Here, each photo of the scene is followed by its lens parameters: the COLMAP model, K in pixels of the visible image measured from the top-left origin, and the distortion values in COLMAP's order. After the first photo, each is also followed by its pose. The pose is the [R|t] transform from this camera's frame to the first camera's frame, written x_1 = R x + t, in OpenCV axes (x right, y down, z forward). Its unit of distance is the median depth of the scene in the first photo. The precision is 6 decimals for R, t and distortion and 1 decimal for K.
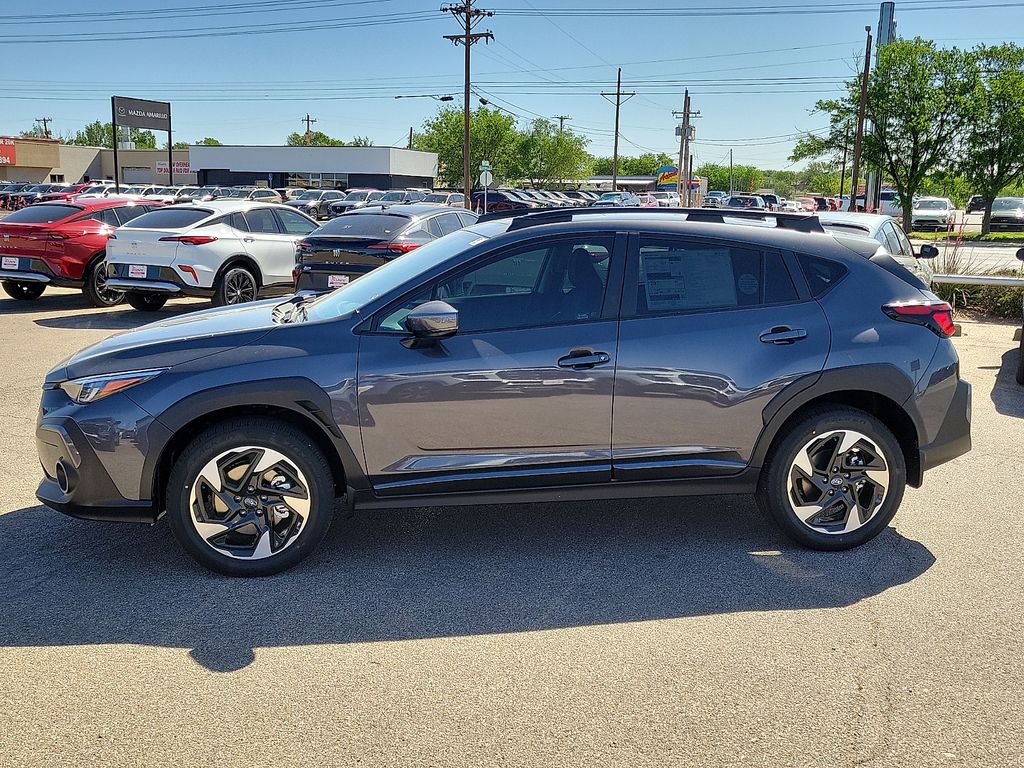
lens RADIAL K [[1056.1, 0, 482.2], [0, 1056.1, 379.2], [0, 0, 1]] dist [0.053041, -0.014726]
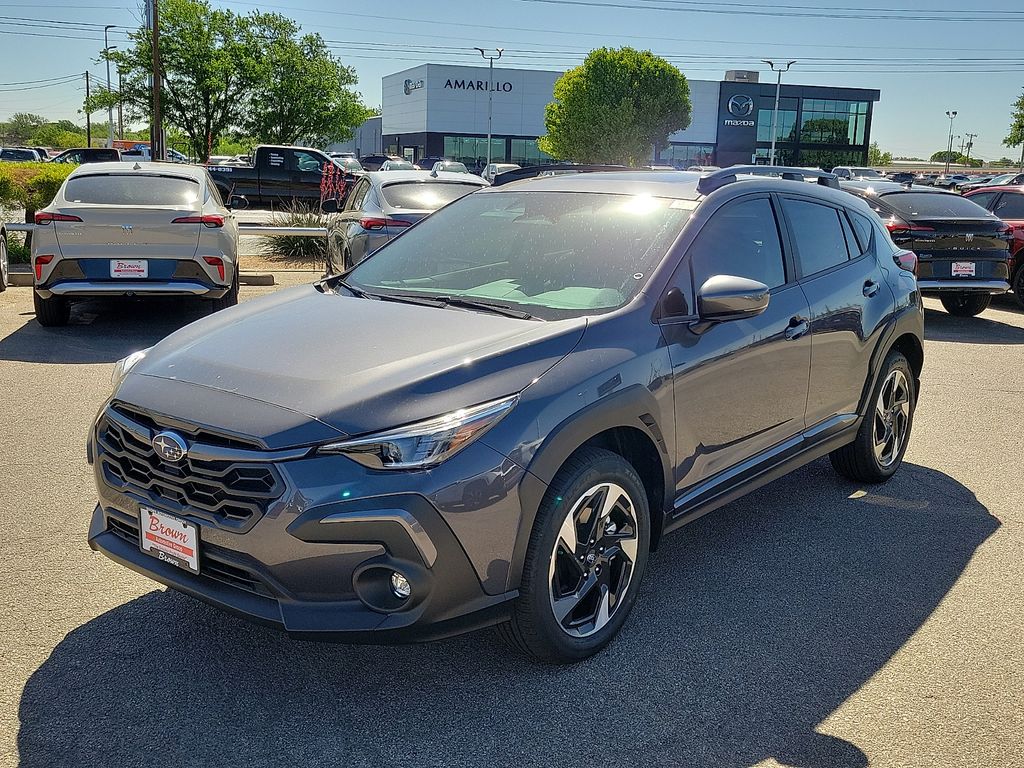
lens RADIAL K [[1056.1, 0, 482.2], [0, 1056.1, 379.2], [0, 0, 1]] dist [0.053041, -0.014726]
pose [[0.733727, -0.127723, 0.667331, -0.115195], [0.100215, 0.991774, 0.079633, -0.012449], [-0.672013, 0.008447, 0.740491, 0.072418]]
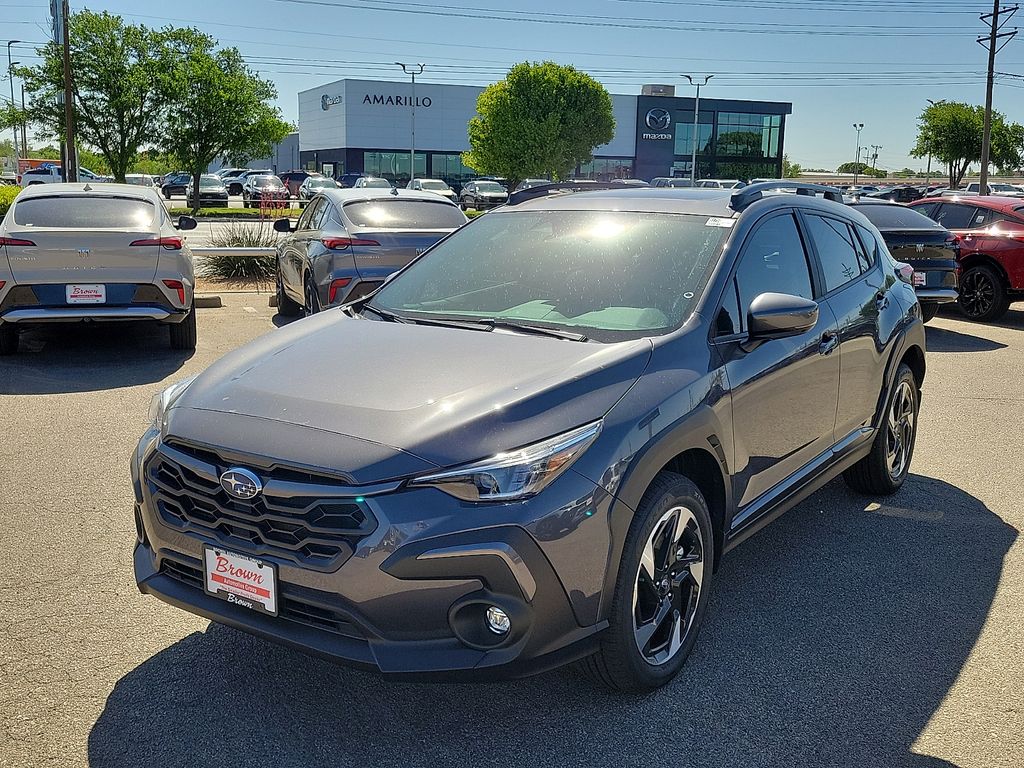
lens RADIAL K [[1065.8, 0, 472.3], [0, 1065.8, 383.1], [0, 0, 1]] dist [0.049169, -0.017800]
pose [[0.683226, -0.137227, 0.717197, -0.122748], [0.119313, 0.989962, 0.075757, -0.014456], [-0.720394, 0.033812, 0.692741, 0.081812]]
